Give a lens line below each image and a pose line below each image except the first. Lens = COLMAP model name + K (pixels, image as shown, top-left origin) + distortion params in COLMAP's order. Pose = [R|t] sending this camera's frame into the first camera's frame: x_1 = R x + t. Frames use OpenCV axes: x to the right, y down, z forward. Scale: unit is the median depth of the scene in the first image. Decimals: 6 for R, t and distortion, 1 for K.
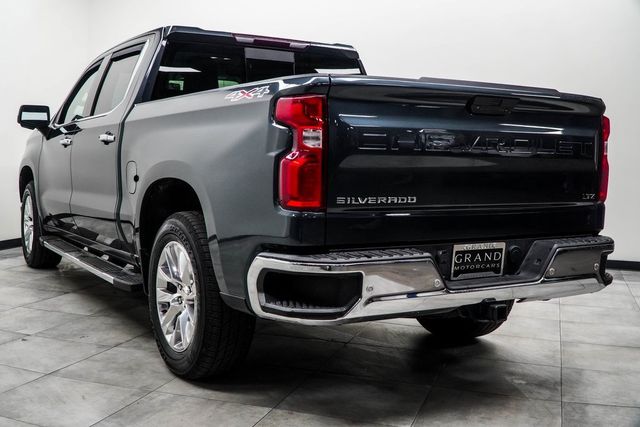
lens RADIAL K [[687.3, 0, 298.8], [0, 687.3, 211.8], [0, 0, 1]] dist [0.004739, 0.000000]
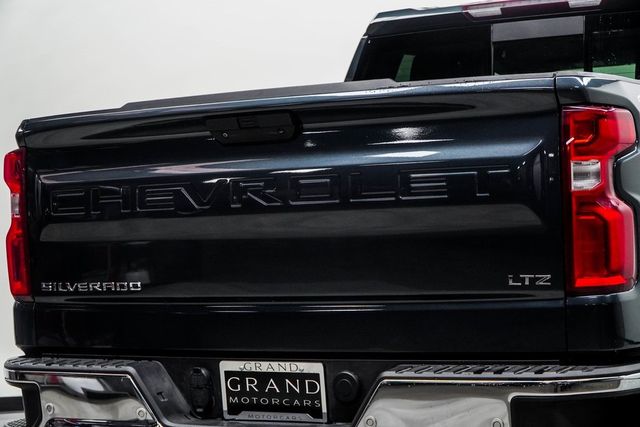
lens RADIAL K [[1516.7, 0, 318.8], [0, 1516.7, 209.7], [0, 0, 1]] dist [-0.344123, 0.000000]
pose [[0.505668, -0.047620, -0.861413, 1.398824], [-0.020434, 0.997534, -0.067140, 0.002742], [0.862486, 0.051552, 0.503449, 0.386647]]
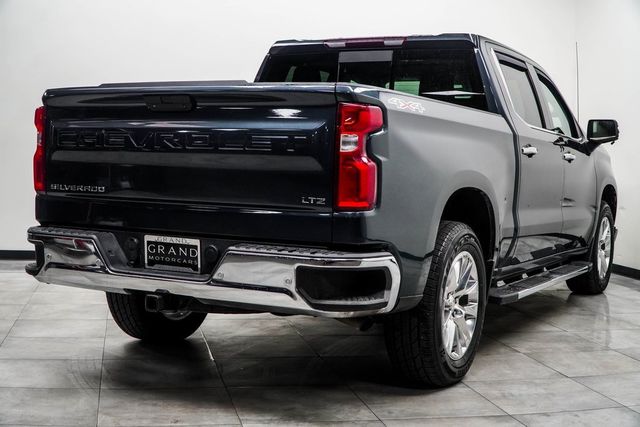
lens RADIAL K [[903.2, 0, 323.2], [0, 903.2, 212.0], [0, 0, 1]] dist [-0.103456, 0.000000]
pose [[0.533897, 0.041323, -0.844539, 1.520928], [-0.088055, 0.996092, -0.006928, -0.001531], [0.840952, 0.078064, 0.535449, 0.471369]]
